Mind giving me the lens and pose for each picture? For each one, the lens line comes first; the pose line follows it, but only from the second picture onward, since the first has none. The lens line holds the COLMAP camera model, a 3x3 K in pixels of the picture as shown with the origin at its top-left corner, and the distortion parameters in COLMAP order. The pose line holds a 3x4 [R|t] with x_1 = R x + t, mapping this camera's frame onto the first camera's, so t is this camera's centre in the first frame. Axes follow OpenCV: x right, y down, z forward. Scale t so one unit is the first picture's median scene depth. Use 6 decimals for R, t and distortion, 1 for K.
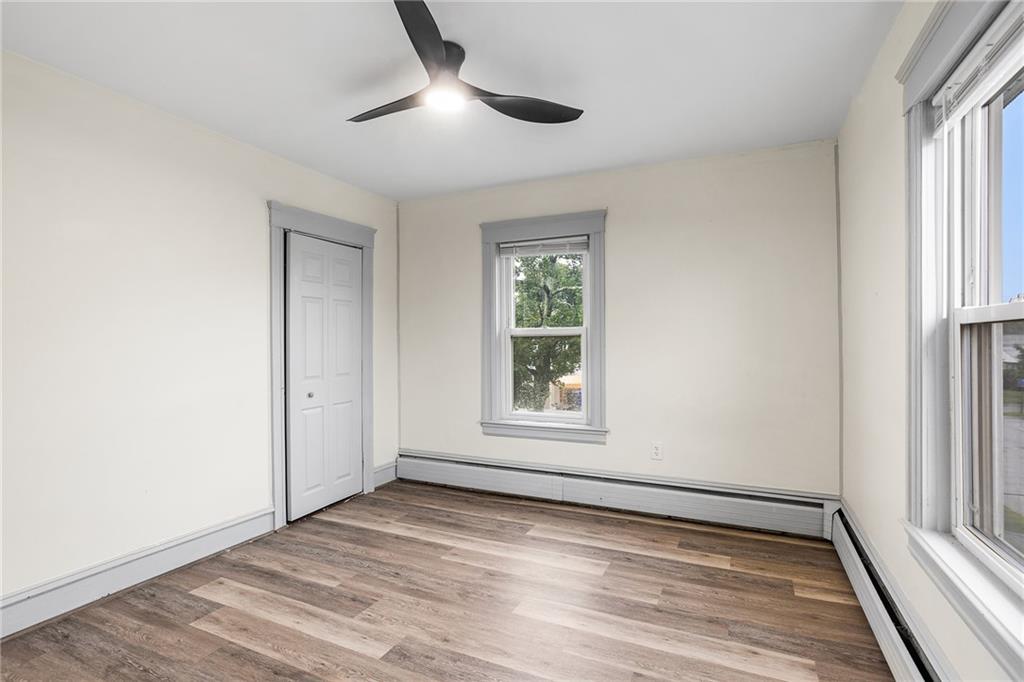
lens RADIAL K [[499.3, 0, 509.8], [0, 499.3, 339.5], [0, 0, 1]] dist [-0.000997, 0.000478]
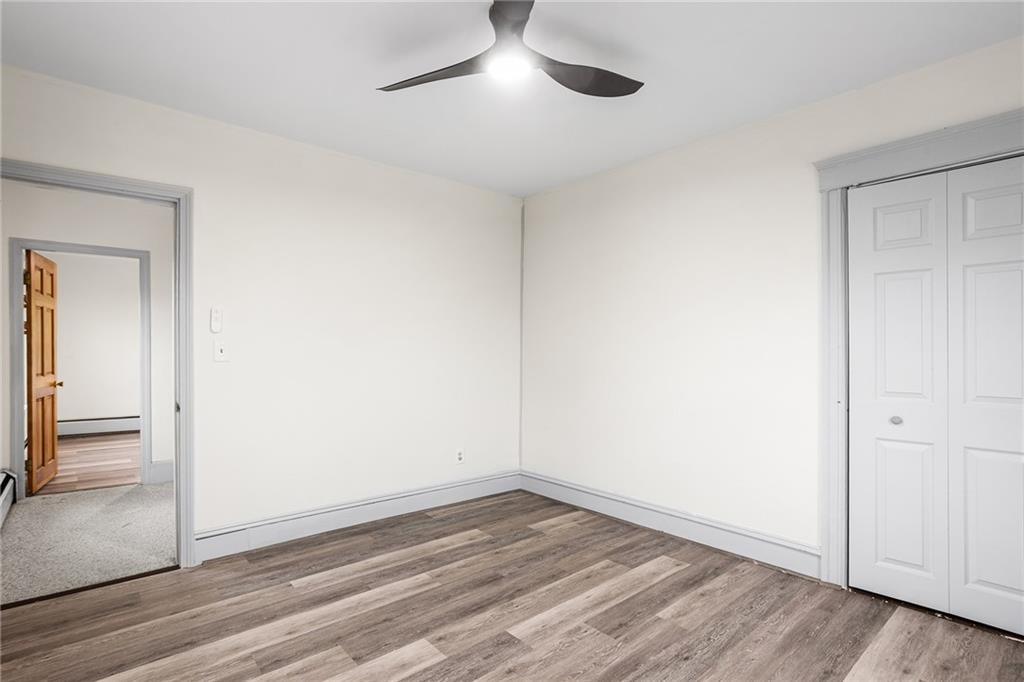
lens RADIAL K [[523.1, 0, 512.0], [0, 523.1, 341.0], [0, 0, 1]] dist [-0.001831, -0.000015]
pose [[-0.384765, 0.000849, -0.923014, 0.596719], [0.009341, 0.999952, -0.002974, 0.004674], [0.922967, -0.009766, -0.384755, 1.099343]]
